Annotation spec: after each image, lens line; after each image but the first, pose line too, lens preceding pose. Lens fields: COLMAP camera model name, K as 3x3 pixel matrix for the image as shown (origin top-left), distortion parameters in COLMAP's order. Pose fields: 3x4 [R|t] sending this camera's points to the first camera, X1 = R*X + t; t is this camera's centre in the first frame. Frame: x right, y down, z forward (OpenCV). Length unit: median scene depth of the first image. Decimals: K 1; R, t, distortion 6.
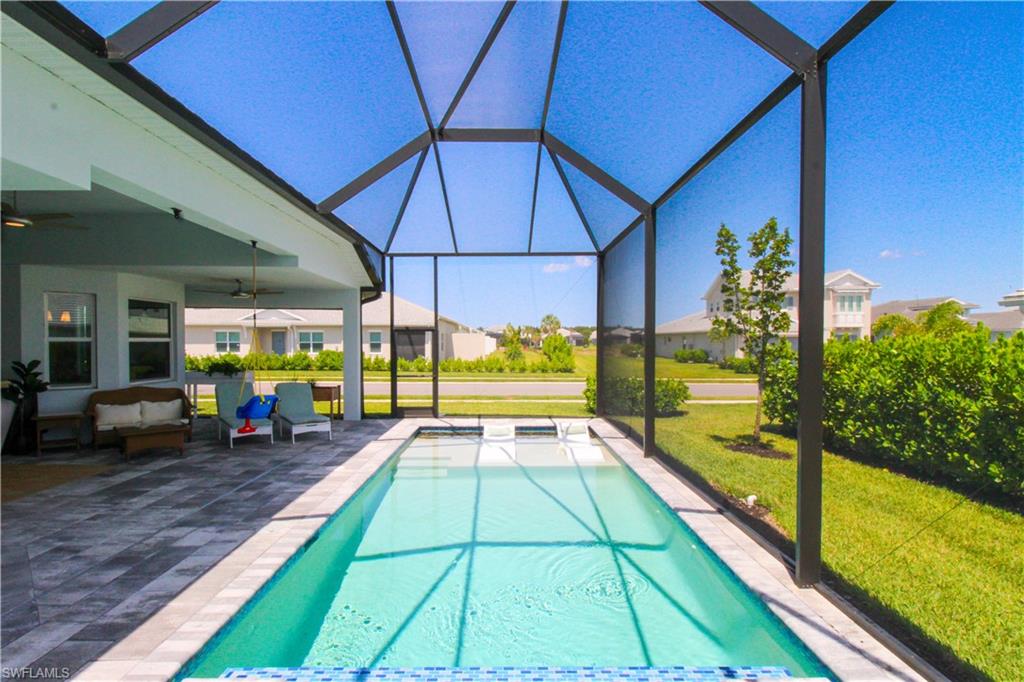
lens RADIAL K [[504.9, 0, 515.6], [0, 504.9, 343.4], [0, 0, 1]] dist [-0.004538, -0.003298]
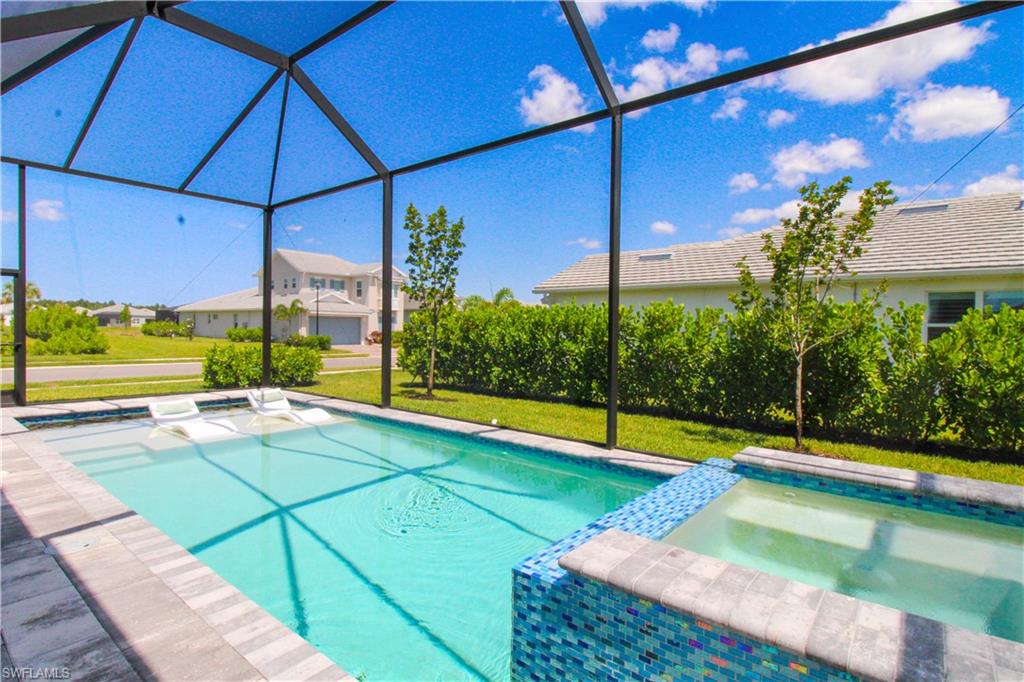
lens RADIAL K [[504.9, 0, 515.4], [0, 504.9, 325.5], [0, 0, 1]] dist [-0.004538, -0.003298]
pose [[0.635053, 0.014530, 0.772332, -0.318335], [-0.012663, 0.999885, -0.008398, 0.047563], [-0.772364, -0.004447, 0.635164, 0.092230]]
